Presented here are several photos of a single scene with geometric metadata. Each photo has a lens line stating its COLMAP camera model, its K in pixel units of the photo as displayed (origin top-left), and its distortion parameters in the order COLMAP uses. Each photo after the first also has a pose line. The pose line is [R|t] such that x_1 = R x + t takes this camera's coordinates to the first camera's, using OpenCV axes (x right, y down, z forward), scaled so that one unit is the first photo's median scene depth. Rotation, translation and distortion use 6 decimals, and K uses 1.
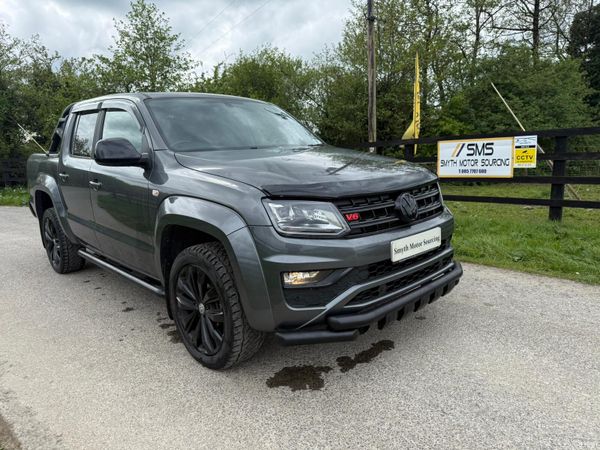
lens RADIAL K [[421.6, 0, 296.7], [0, 421.6, 225.5], [0, 0, 1]] dist [-0.000966, -0.004470]
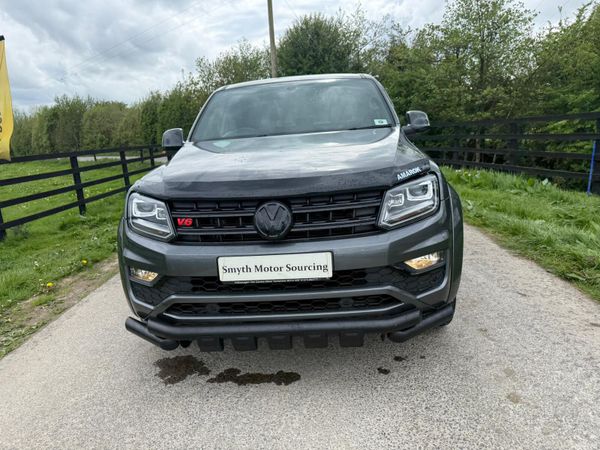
lens RADIAL K [[423.6, 0, 298.6], [0, 423.6, 224.5], [0, 0, 1]] dist [0.004640, -0.017931]
pose [[0.670640, 0.150176, -0.726422, 0.489944], [-0.093509, 0.988595, 0.118047, -0.074394], [0.735865, -0.011240, 0.677035, 0.278541]]
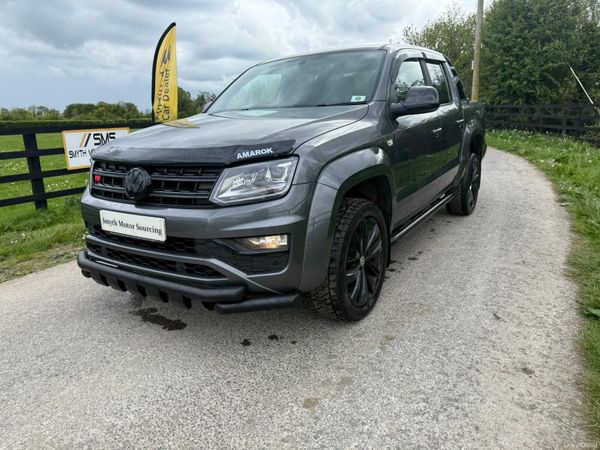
lens RADIAL K [[420.8, 0, 300.0], [0, 420.8, 225.0], [0, 0, 1]] dist [0.003268, -0.009091]
pose [[0.235512, 0.270601, -0.933439, 0.687143], [-0.146816, 0.959339, 0.241067, -0.129425], [0.960718, 0.080269, 0.265664, 0.619982]]
